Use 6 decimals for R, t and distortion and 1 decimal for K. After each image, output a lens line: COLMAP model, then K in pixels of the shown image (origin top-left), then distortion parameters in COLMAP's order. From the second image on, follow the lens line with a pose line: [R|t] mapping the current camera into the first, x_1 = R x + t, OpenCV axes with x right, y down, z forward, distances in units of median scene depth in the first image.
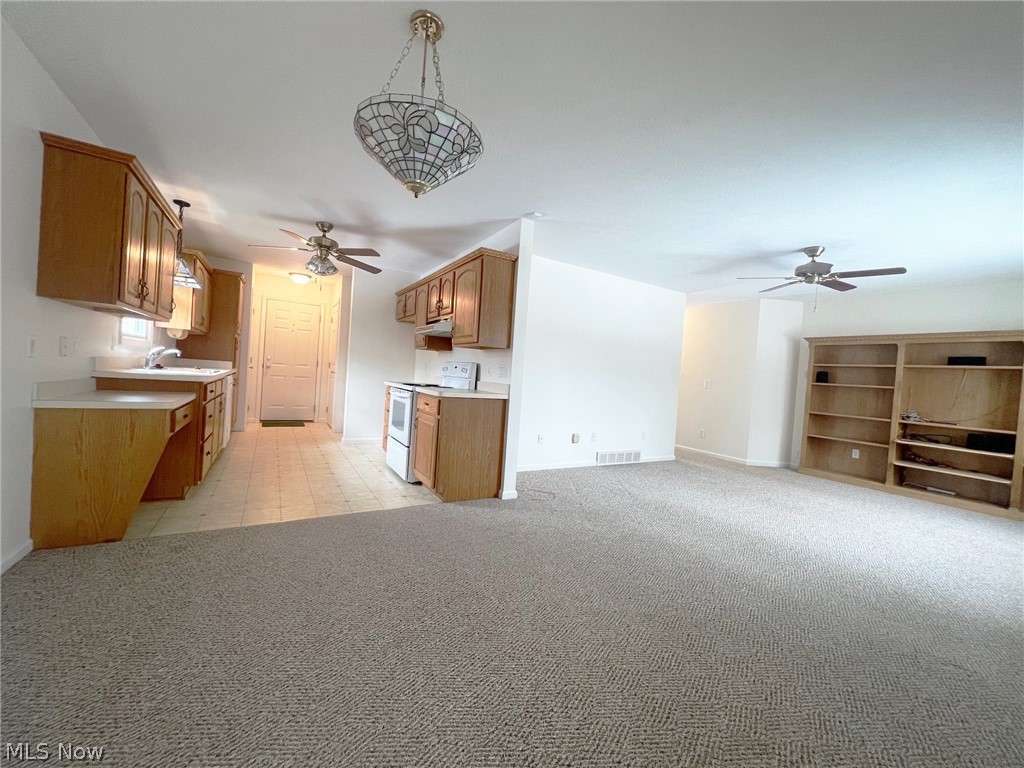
lens RADIAL K [[405.5, 0, 513.9], [0, 405.5, 383.1], [0, 0, 1]] dist [-0.000657, 0.000600]
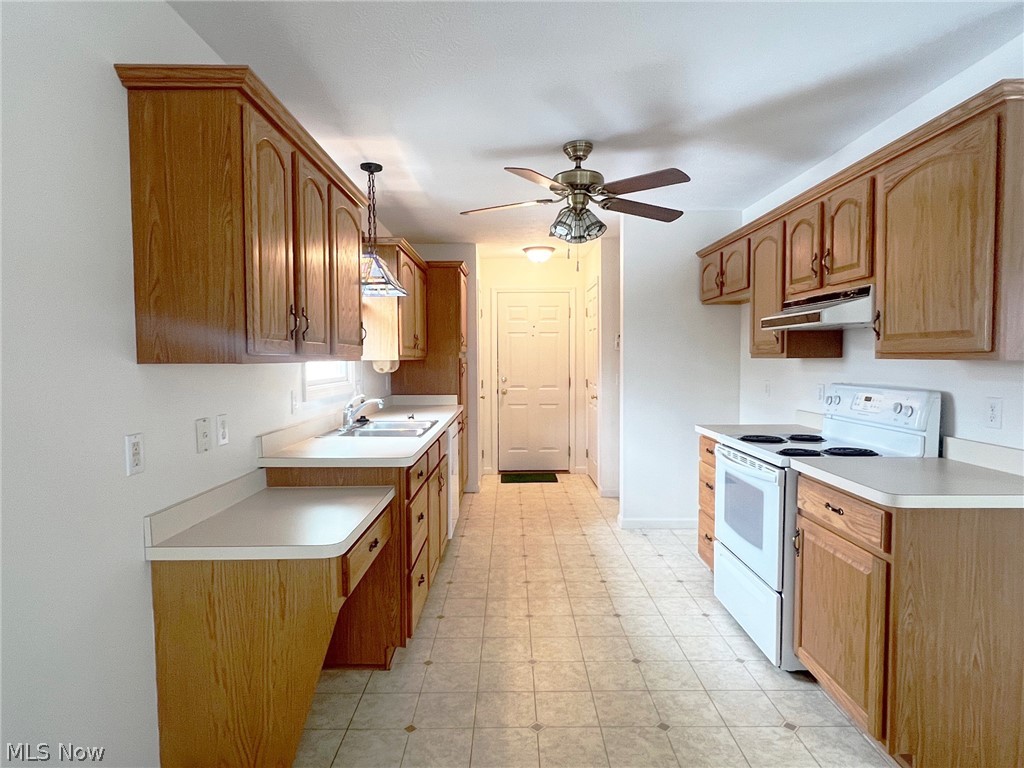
lens RADIAL K [[603.8, 0, 511.1], [0, 603.8, 383.4], [0, 0, 1]] dist [-0.000843, 0.002284]
pose [[0.857335, -0.054841, -0.511830, -0.155648], [0.054071, 0.998402, -0.016405, -0.073345], [0.511912, -0.013610, 0.858930, 0.274917]]
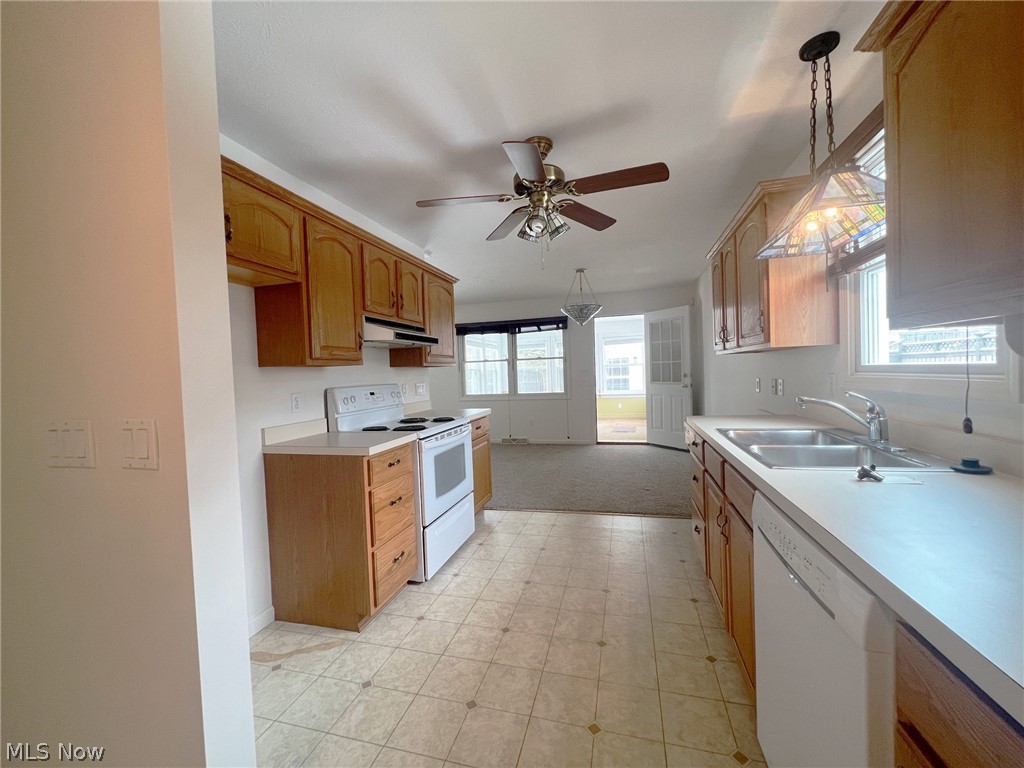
lens RADIAL K [[405.5, 0, 510.6], [0, 405.5, 383.1], [0, 0, 1]] dist [-0.000657, 0.000600]
pose [[-0.688022, -0.068284, 0.722470, -0.843569], [0.004139, 0.995178, 0.098001, -0.132059], [-0.725678, 0.070417, -0.684422, 1.407946]]
